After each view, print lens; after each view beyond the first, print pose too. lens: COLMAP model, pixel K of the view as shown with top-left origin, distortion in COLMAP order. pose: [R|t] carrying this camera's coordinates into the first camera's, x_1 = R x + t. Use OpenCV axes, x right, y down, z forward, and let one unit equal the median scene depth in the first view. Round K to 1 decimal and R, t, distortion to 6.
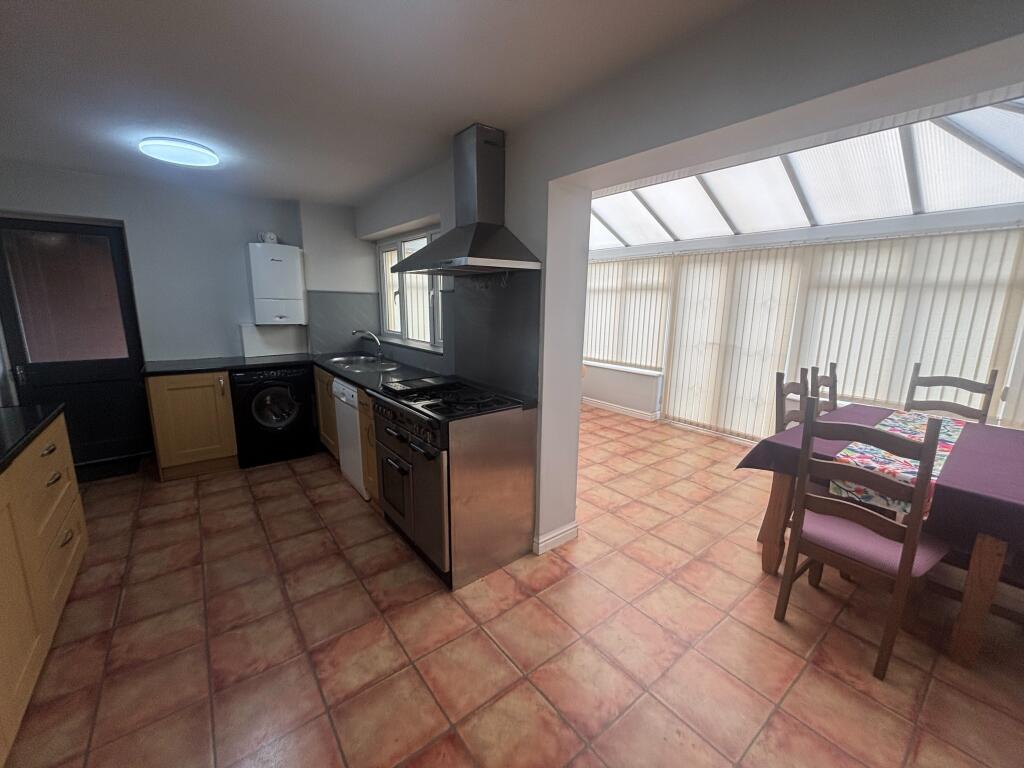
lens RADIAL K [[412.8, 0, 514.2], [0, 412.8, 380.6], [0, 0, 1]] dist [-0.000341, 0.001463]
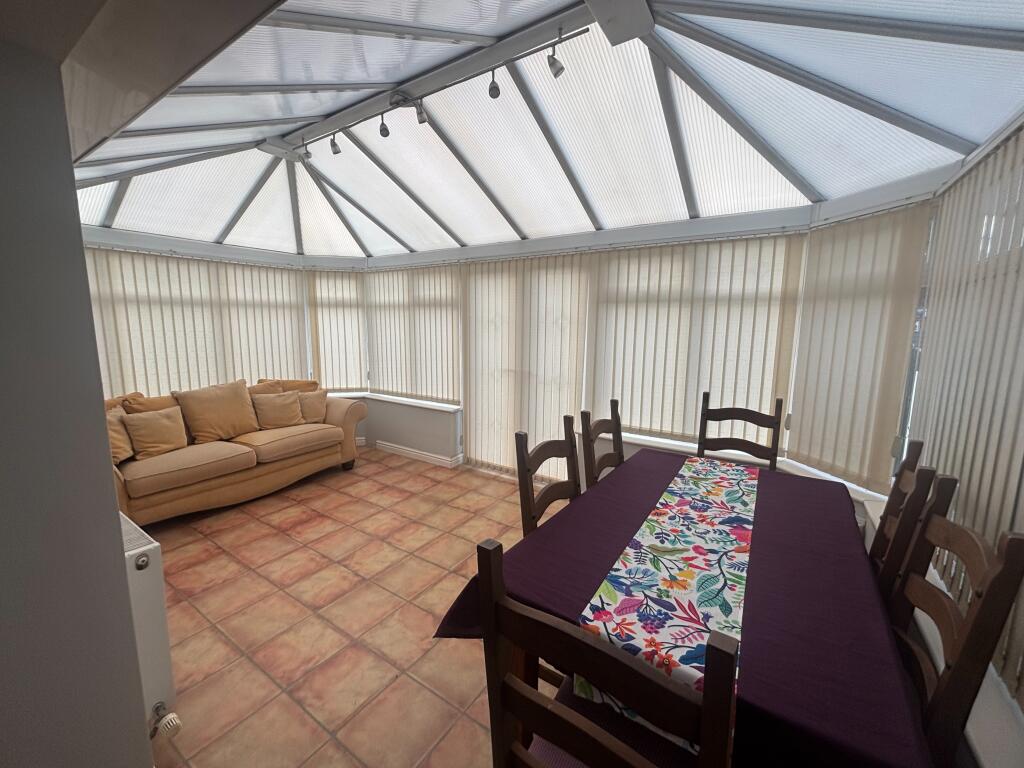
lens RADIAL K [[412.8, 0, 511.1], [0, 412.8, 383.9], [0, 0, 1]] dist [-0.000341, 0.001463]
pose [[0.949613, -0.055482, 0.308476, 0.267937], [0.066795, 0.997422, -0.026227, -0.047479], [-0.306225, 0.045510, 0.950871, 0.253845]]
